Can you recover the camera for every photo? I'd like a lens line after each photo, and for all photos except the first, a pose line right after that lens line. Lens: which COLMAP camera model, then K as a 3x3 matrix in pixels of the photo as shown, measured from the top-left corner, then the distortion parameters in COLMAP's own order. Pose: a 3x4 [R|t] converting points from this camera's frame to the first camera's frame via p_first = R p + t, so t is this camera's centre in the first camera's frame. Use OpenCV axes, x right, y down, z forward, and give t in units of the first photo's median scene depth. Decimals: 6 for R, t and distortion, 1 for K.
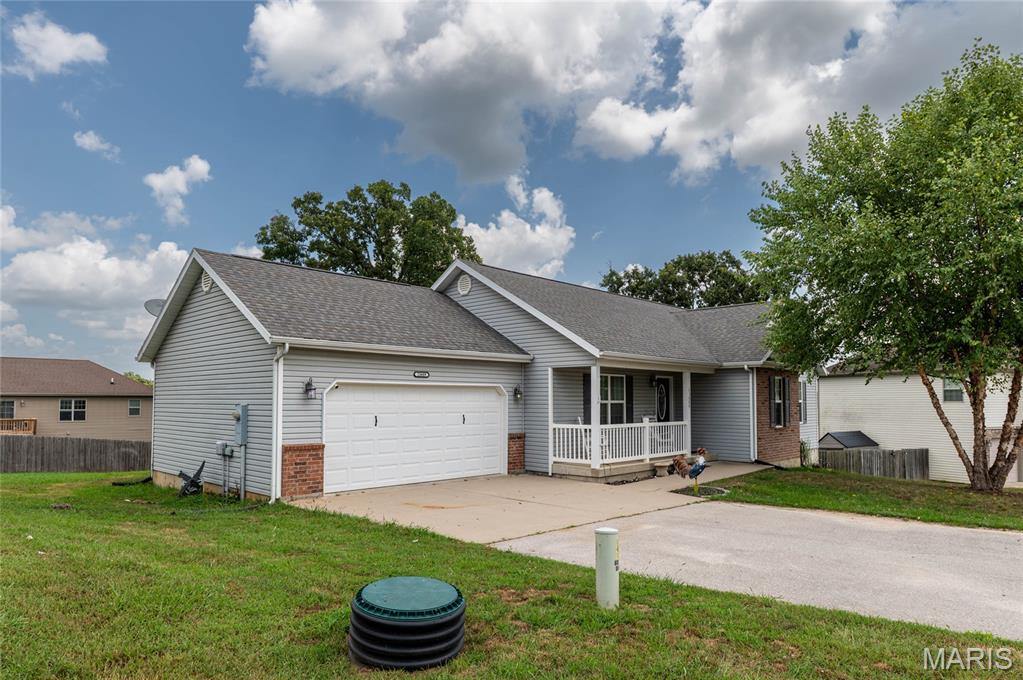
lens RADIAL K [[631.9, 0, 514.1], [0, 631.9, 382.1], [0, 0, 1]] dist [-0.013637, 0.000733]
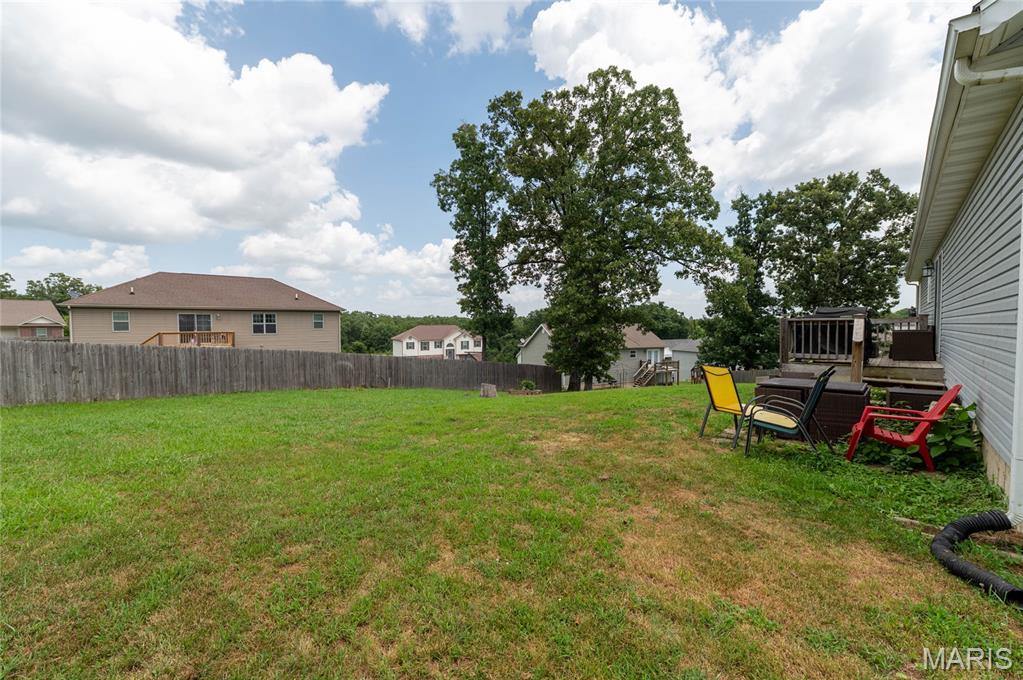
lens RADIAL K [[410.4, 0, 505.7], [0, 410.4, 345.0], [0, 0, 1]] dist [-0.016801, 0.000434]
pose [[0.999948, -0.004136, -0.009293, -0.783565], [0.004891, 0.996563, 0.082692, 0.069558], [0.008919, -0.082733, 0.996532, 0.854634]]
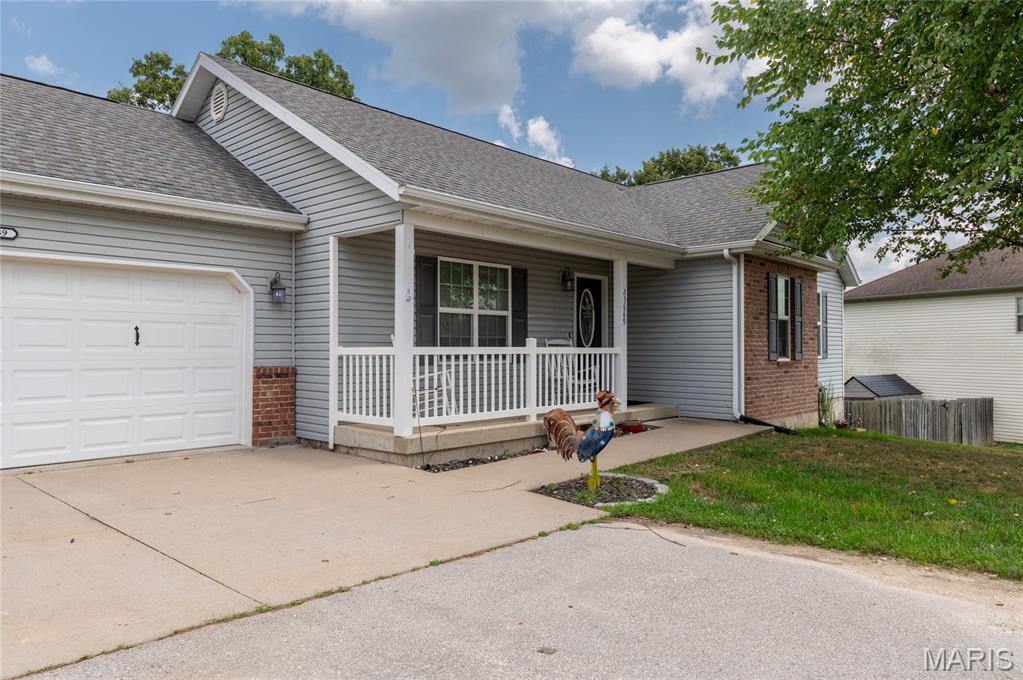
lens RADIAL K [[693.0, 0, 505.3], [0, 693.0, 346.7], [0, 0, 1]] dist [-0.012930, -0.002715]
pose [[0.999951, -0.001437, 0.009835, 0.186981], [0.001171, 0.999636, 0.026966, 0.049860], [-0.009870, -0.026953, 0.999588, 0.433629]]
